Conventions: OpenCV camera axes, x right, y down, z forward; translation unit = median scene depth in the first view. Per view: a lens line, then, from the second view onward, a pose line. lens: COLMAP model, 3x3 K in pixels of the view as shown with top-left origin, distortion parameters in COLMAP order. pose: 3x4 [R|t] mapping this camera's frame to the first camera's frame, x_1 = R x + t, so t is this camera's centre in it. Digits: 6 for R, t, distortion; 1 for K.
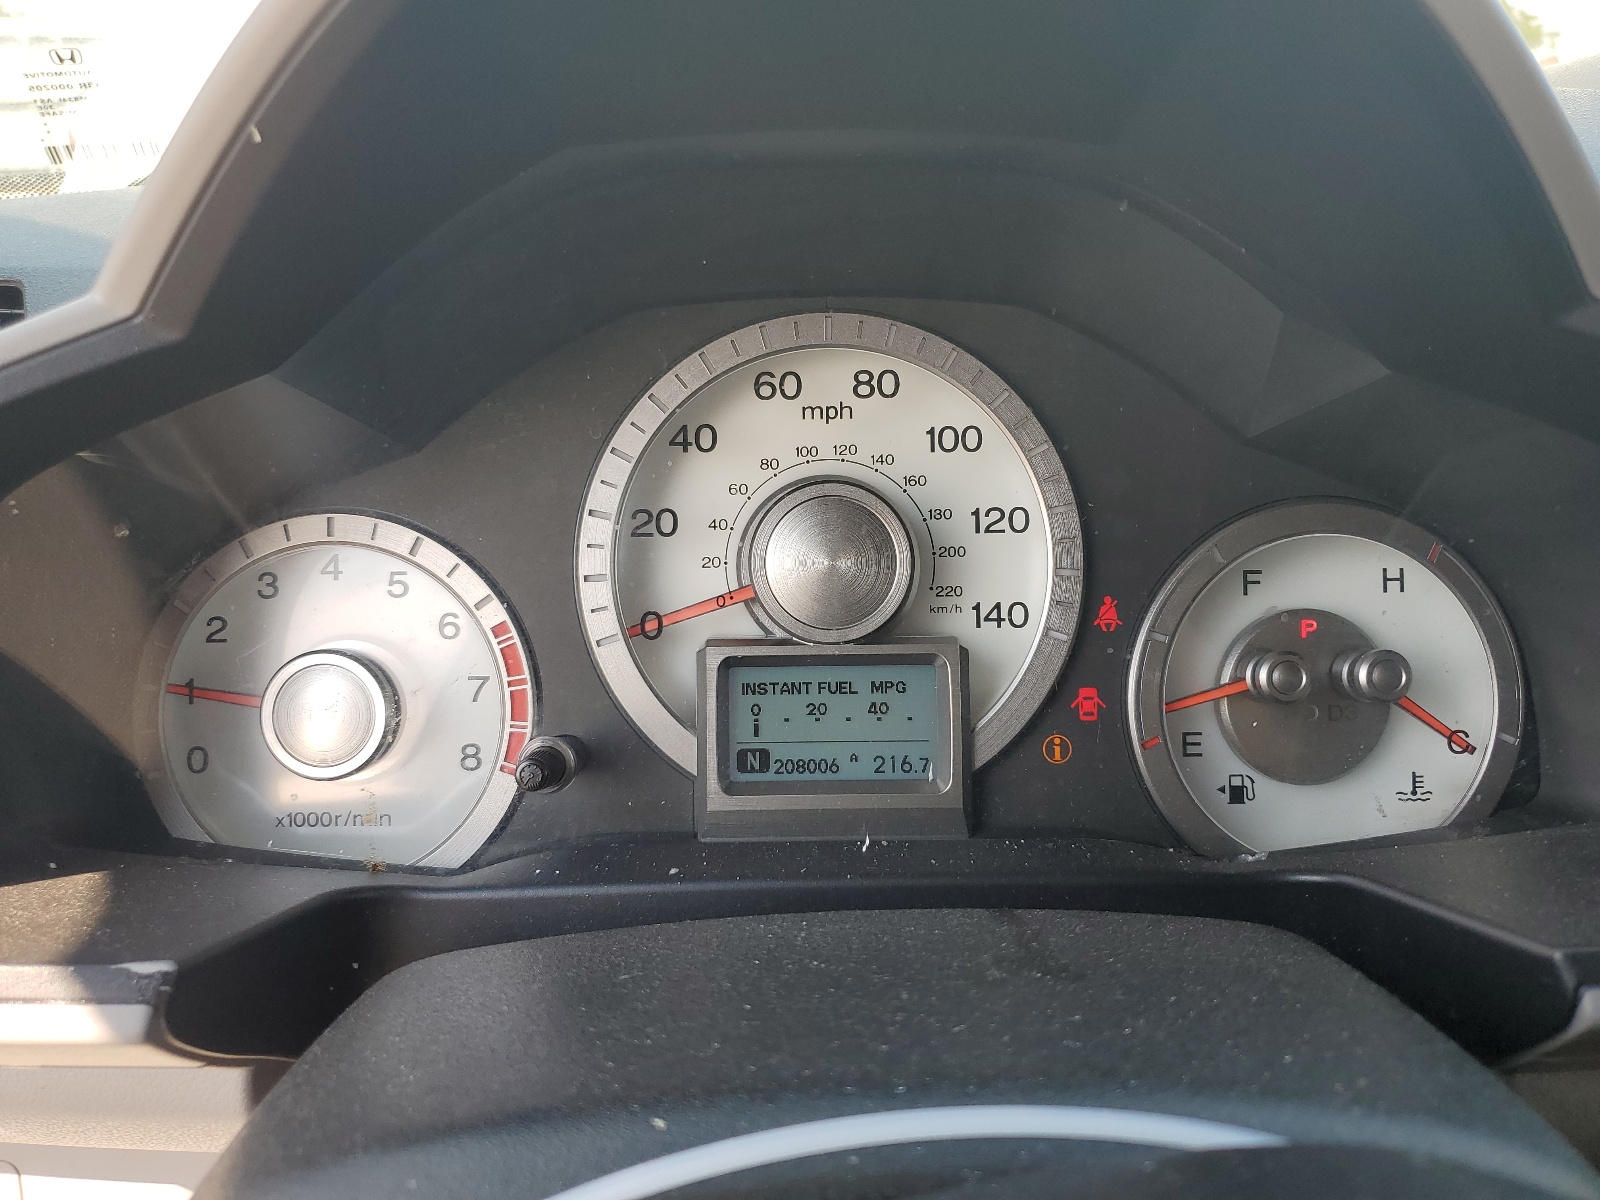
lens RADIAL K [[1221.7, 0, 798.2], [0, 1221.7, 601.6], [0, 0, 1]] dist [-0.007229, -0.001017]
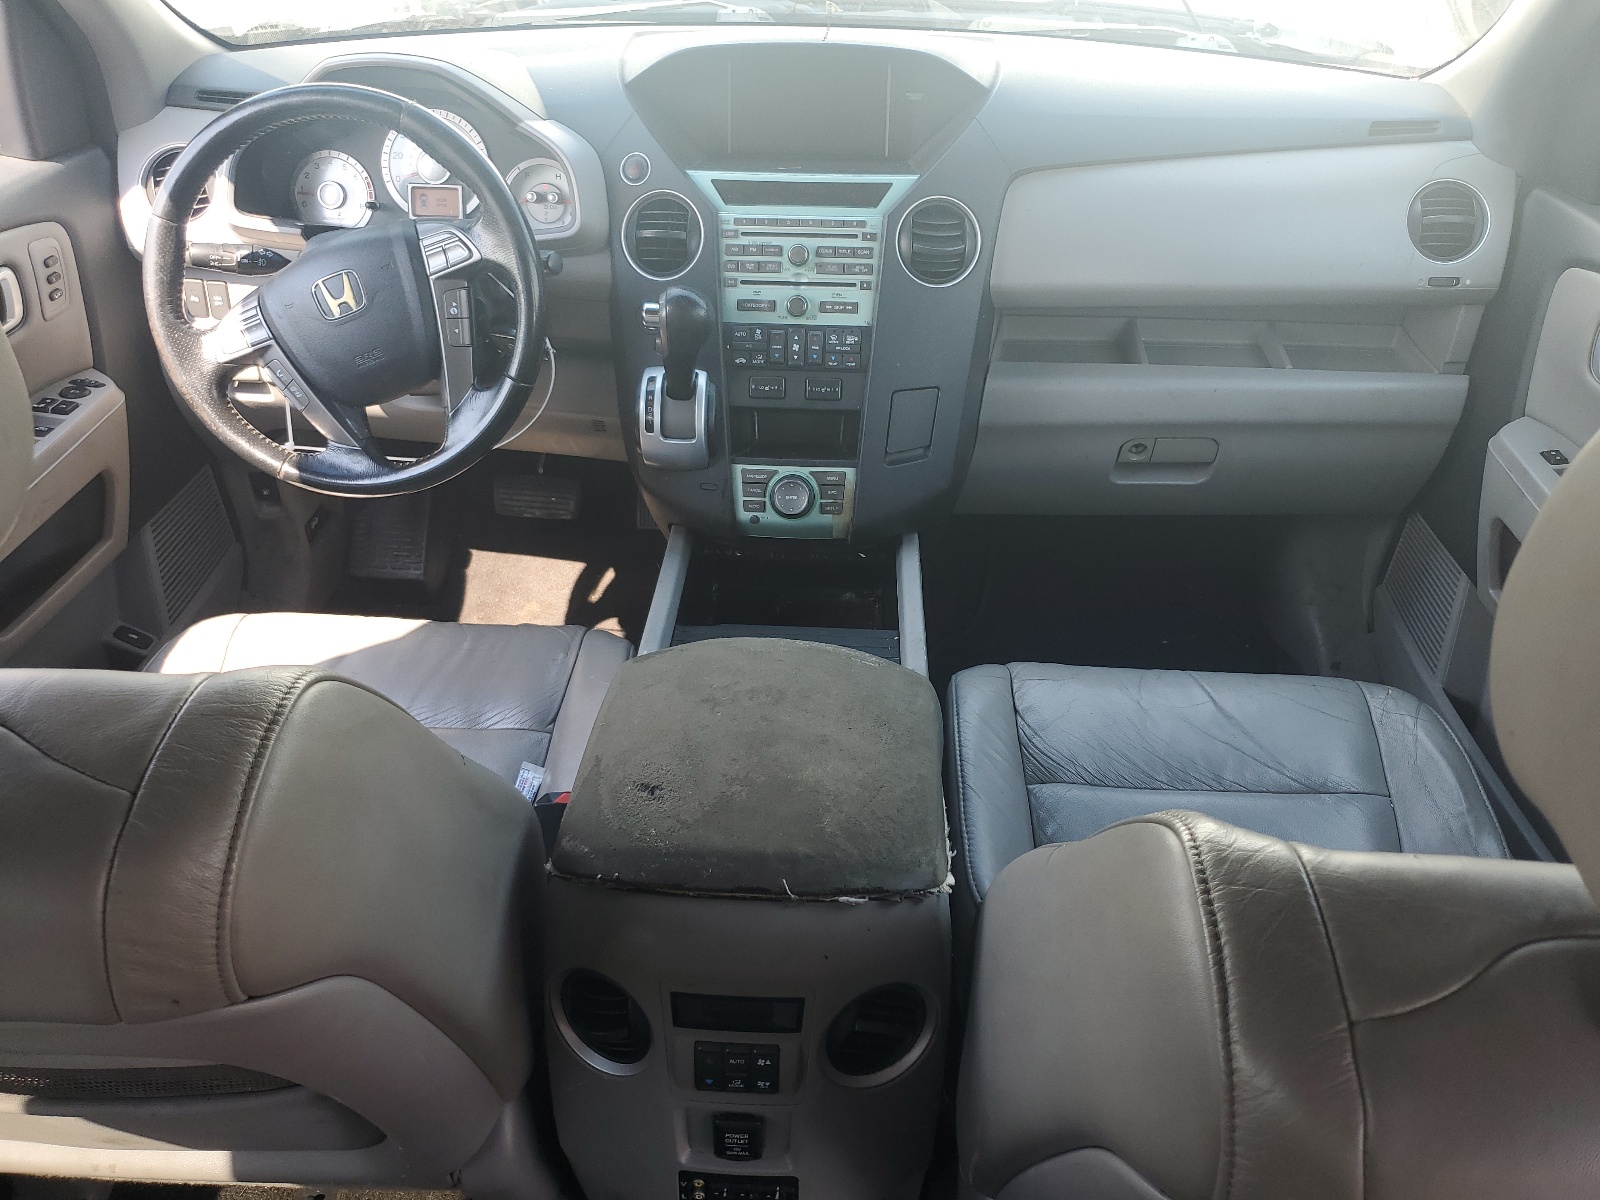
lens RADIAL K [[1221.7, 0, 800.7], [0, 1221.7, 597.2], [0, 0, 1]] dist [-0.007229, -0.001017]
pose [[0.997262, 0.062176, -0.040035, 1.700868], [-0.049638, 0.964110, 0.260822, 0.269551], [0.054815, -0.258121, 0.964556, -3.822673]]
